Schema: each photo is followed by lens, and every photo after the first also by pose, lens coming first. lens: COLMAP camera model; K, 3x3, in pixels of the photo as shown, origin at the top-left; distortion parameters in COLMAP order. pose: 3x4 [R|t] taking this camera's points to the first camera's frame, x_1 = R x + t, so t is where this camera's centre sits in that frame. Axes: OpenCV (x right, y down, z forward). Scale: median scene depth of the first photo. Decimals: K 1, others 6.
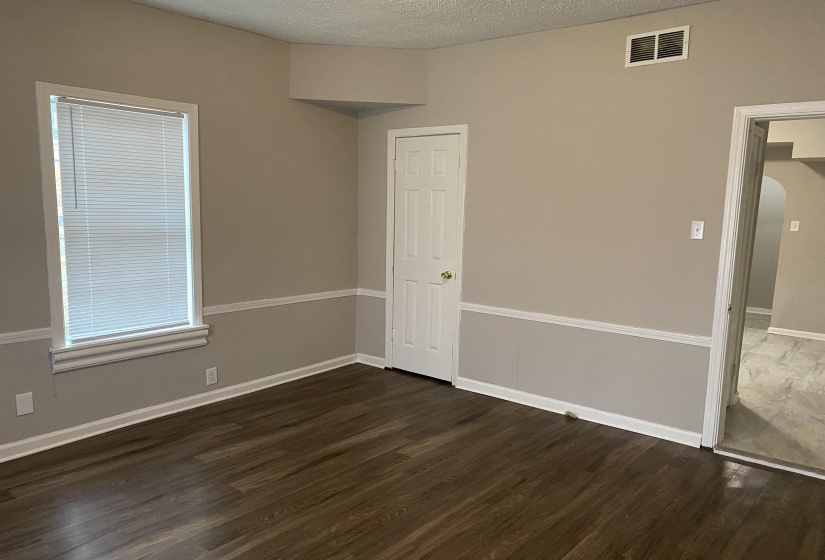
lens RADIAL K [[629.9, 0, 412.8], [0, 629.9, 310.8], [0, 0, 1]] dist [0.000357, 0.003093]
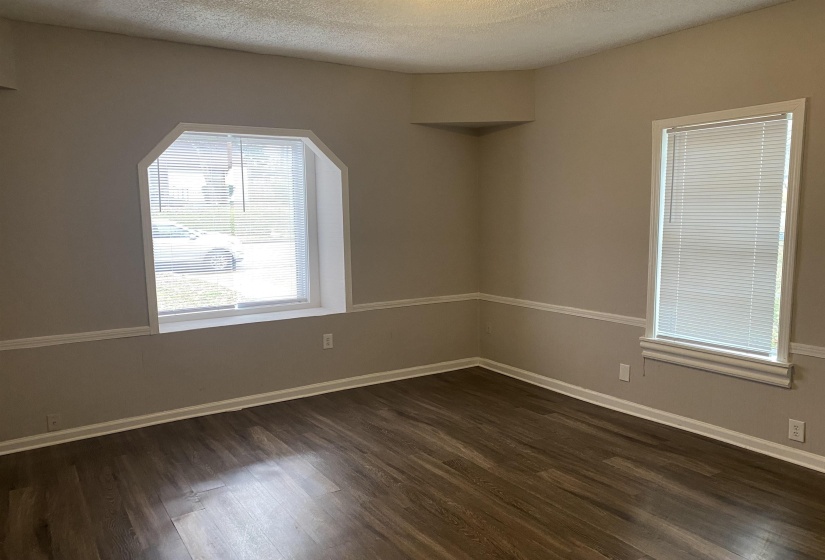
lens RADIAL K [[616.2, 0, 414.7], [0, 616.2, 296.7], [0, 0, 1]] dist [0.063812, -0.074157]
pose [[-0.298355, 0.108119, -0.948311, 0.685562], [-0.160182, 0.973799, 0.161421, -0.136955], [0.940918, 0.200063, -0.273219, 0.883728]]
